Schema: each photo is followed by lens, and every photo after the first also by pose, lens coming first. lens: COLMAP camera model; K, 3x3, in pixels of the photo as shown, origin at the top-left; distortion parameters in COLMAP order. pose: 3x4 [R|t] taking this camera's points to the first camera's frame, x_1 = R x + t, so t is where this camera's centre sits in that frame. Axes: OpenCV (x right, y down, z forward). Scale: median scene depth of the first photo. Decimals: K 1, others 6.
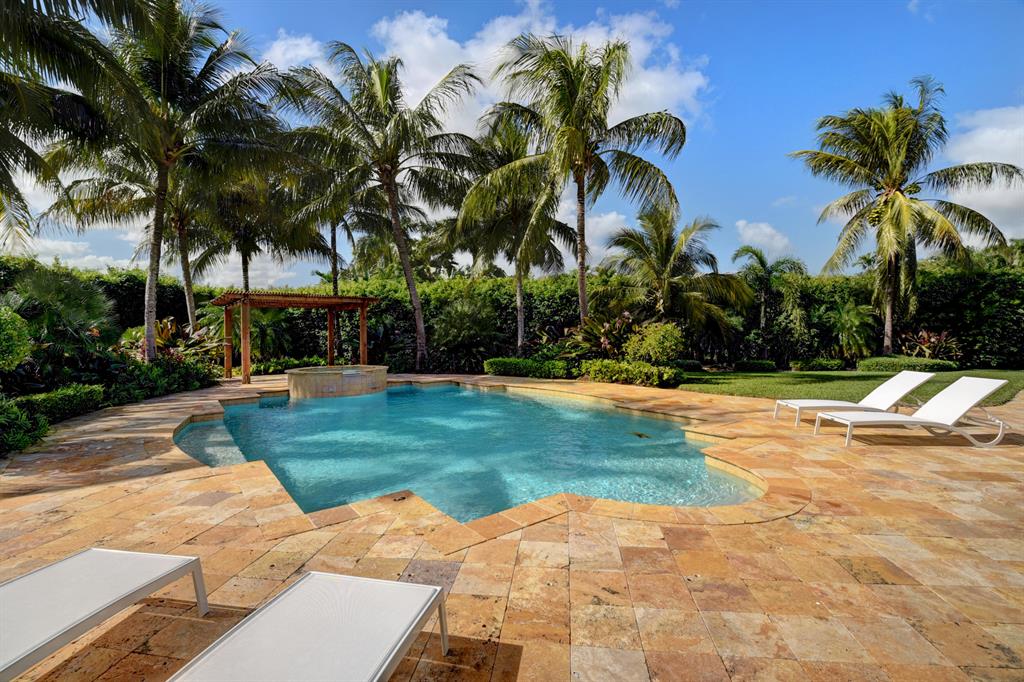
lens RADIAL K [[450.1, 0, 505.5], [0, 450.1, 345.5], [0, 0, 1]] dist [-0.010146, -0.009969]
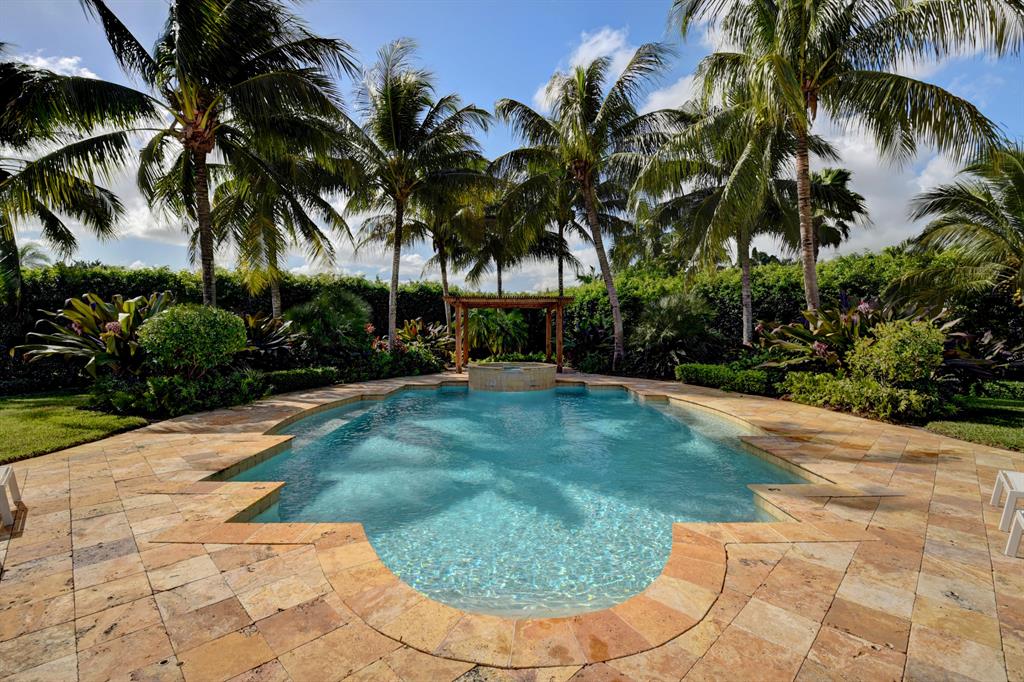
lens RADIAL K [[450.1, 0, 511.8], [0, 450.1, 333.2], [0, 0, 1]] dist [-0.010146, -0.009969]
pose [[0.786862, 0.011467, -0.617022, 0.235154], [-0.025783, 0.999565, -0.014303, -0.007182], [0.616590, 0.027163, 0.786816, 0.135708]]
